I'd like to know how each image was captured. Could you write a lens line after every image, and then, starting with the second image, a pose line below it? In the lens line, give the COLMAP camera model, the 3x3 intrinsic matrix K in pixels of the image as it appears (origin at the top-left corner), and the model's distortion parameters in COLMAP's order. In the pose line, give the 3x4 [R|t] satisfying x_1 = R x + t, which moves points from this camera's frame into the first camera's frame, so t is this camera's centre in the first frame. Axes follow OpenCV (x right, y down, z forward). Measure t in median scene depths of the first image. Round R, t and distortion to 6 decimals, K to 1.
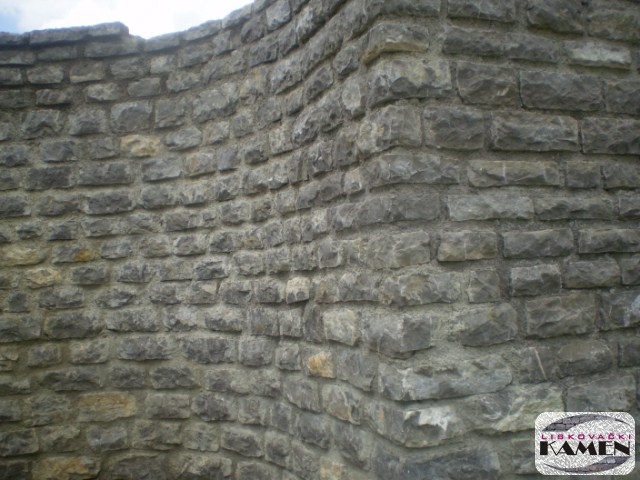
lens RADIAL K [[712.1, 0, 320.0], [0, 712.1, 240.0], [0, 0, 1]] dist [-0.085201, -0.181974]
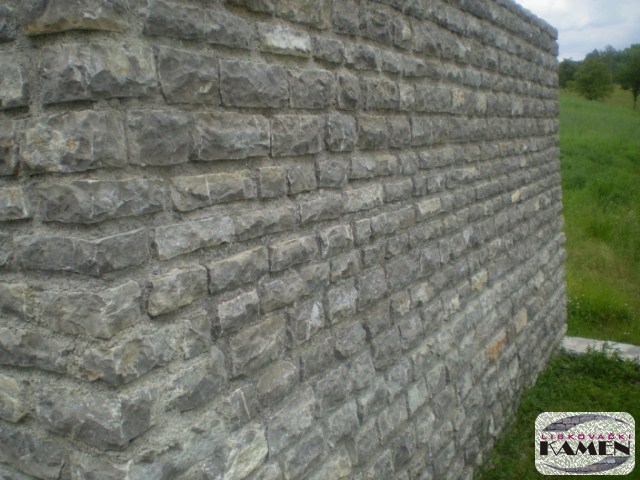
lens RADIAL K [[712.1, 0, 320.0], [0, 712.1, 240.0], [0, 0, 1]] dist [-0.085201, -0.181974]
pose [[0.743454, -0.081538, 0.663799, -0.191429], [-0.018181, 0.989709, 0.141934, -0.157583], [-0.668540, -0.117589, 0.734320, 0.308424]]
